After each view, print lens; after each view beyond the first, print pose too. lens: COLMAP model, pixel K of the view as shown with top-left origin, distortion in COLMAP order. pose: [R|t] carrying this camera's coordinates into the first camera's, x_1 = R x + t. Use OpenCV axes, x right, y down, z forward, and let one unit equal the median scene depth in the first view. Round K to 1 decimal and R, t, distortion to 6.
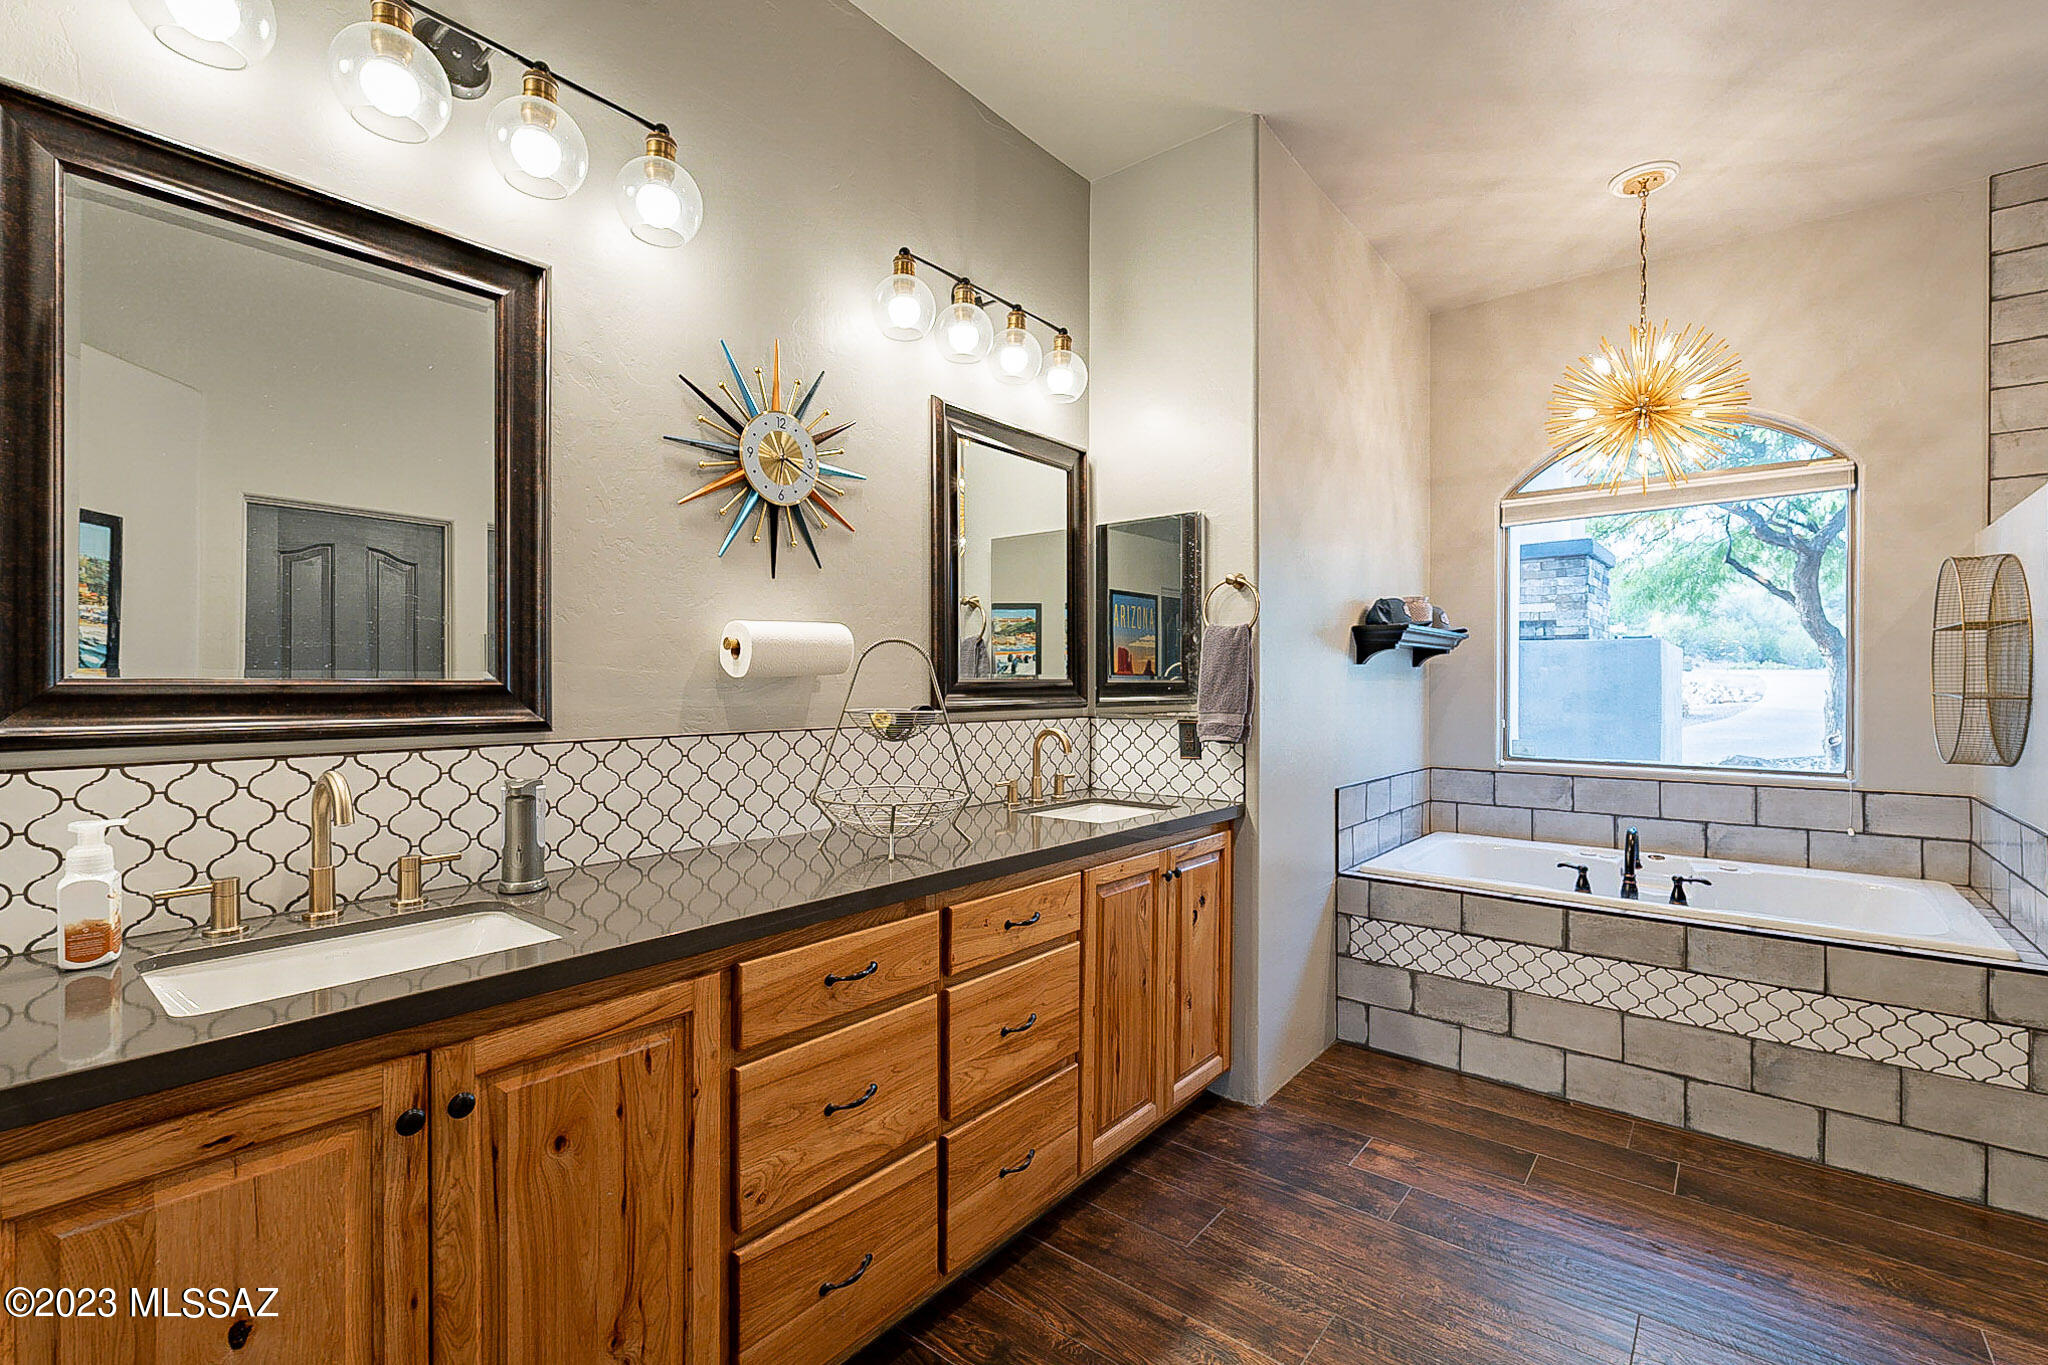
lens RADIAL K [[896.8, 0, 1022.0], [0, 896.8, 687.5], [0, 0, 1]] dist [-0.007100, 0.000673]
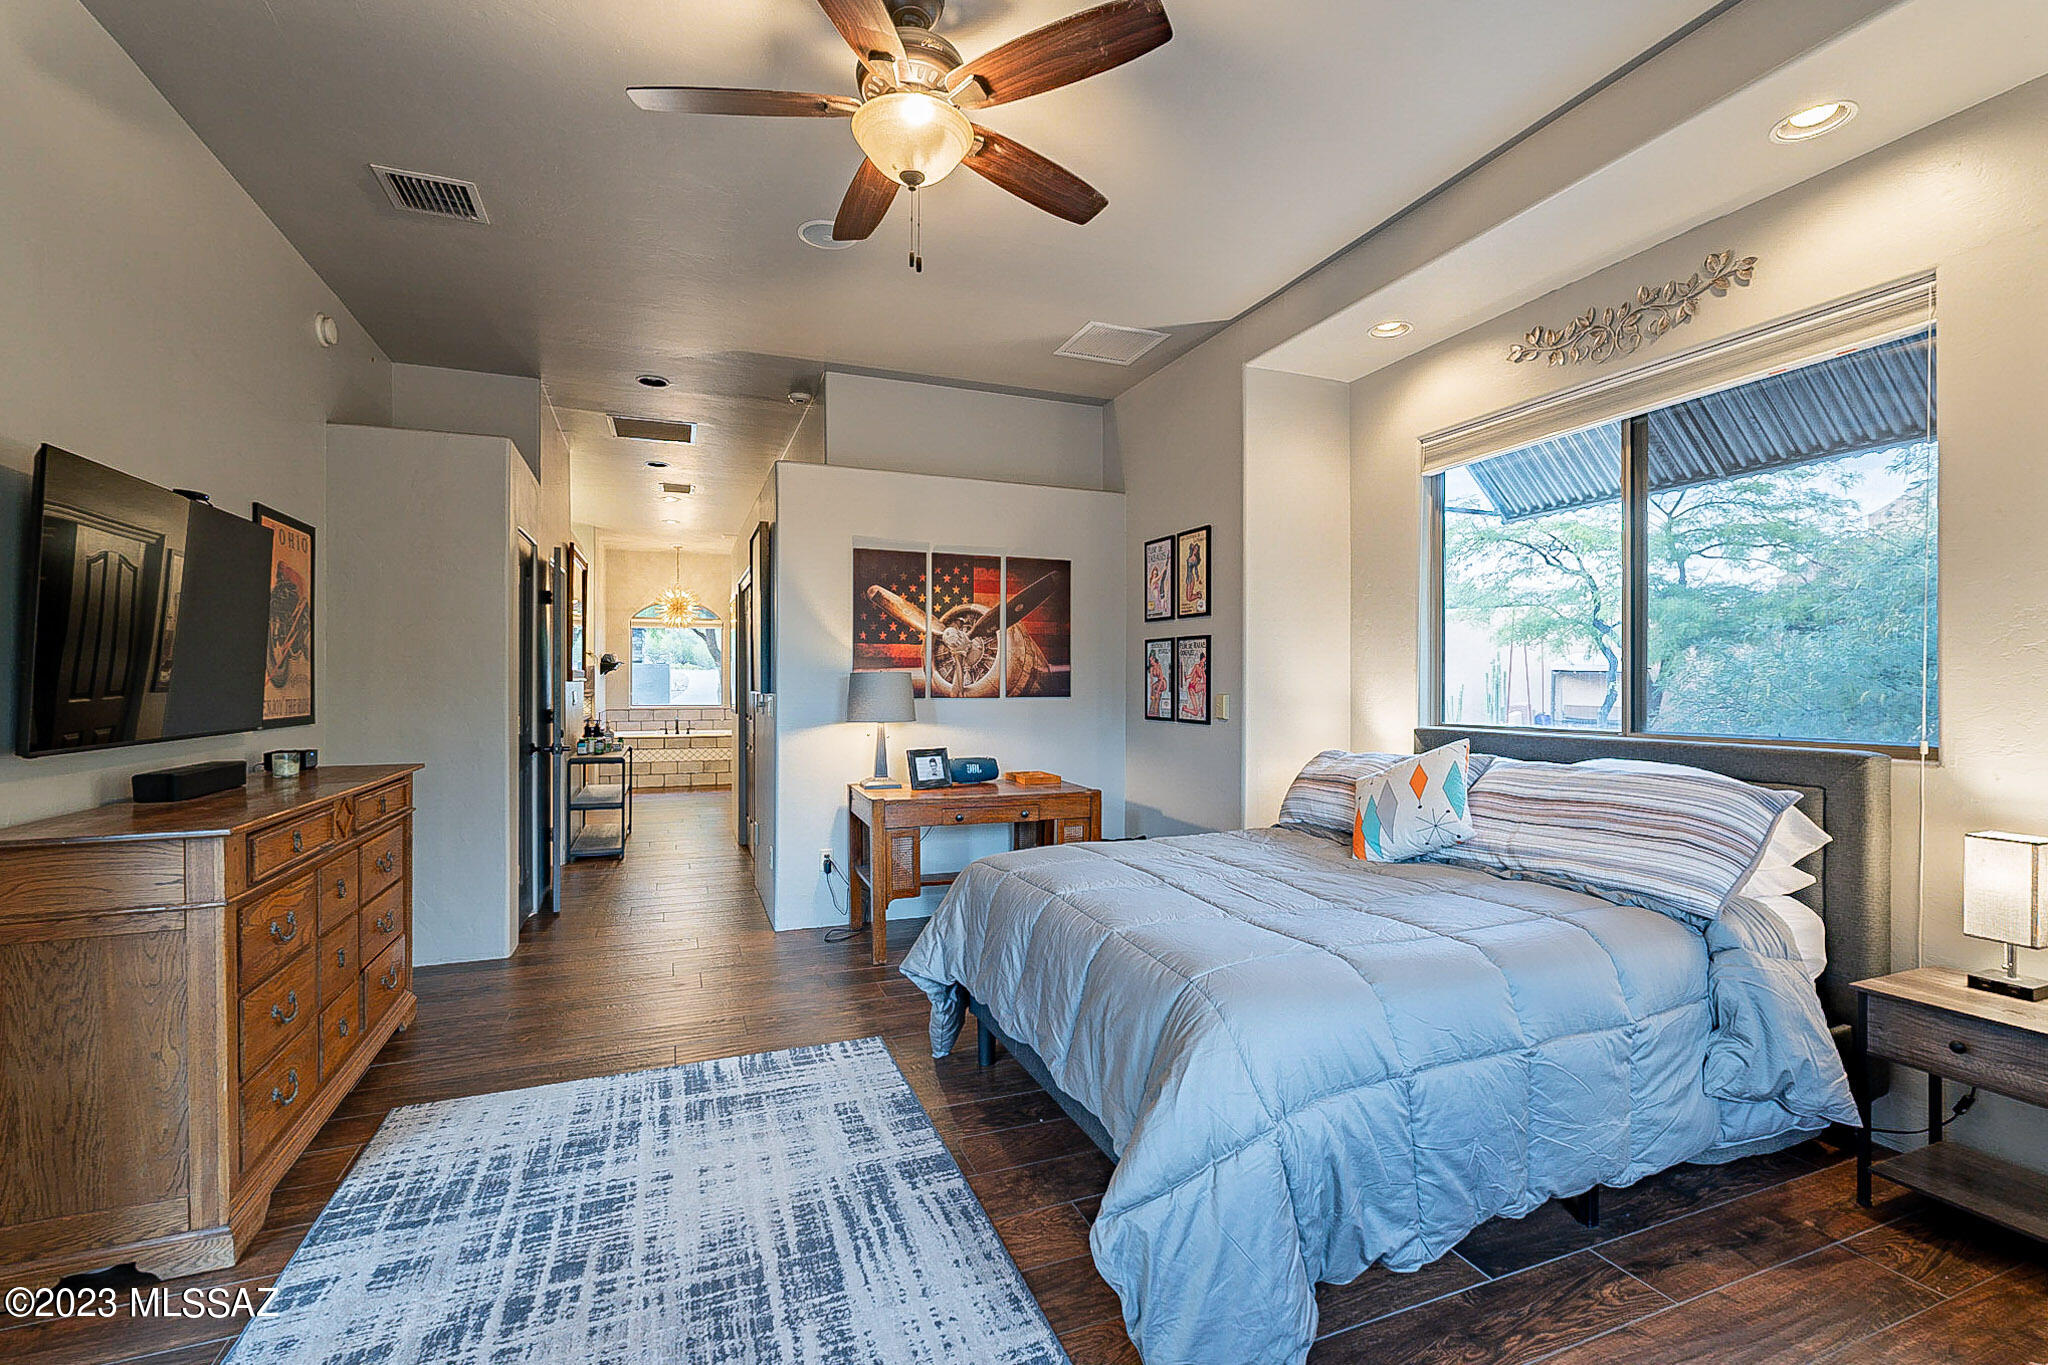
lens RADIAL K [[896.8, 0, 1023.7], [0, 896.8, 681.8], [0, 0, 1]] dist [-0.007100, 0.000673]
pose [[0.485102, -0.006706, 0.874432, -1.951364], [0.003758, 0.999977, 0.005584, -0.012021], [-0.874450, 0.000577, 0.485116, -2.162618]]
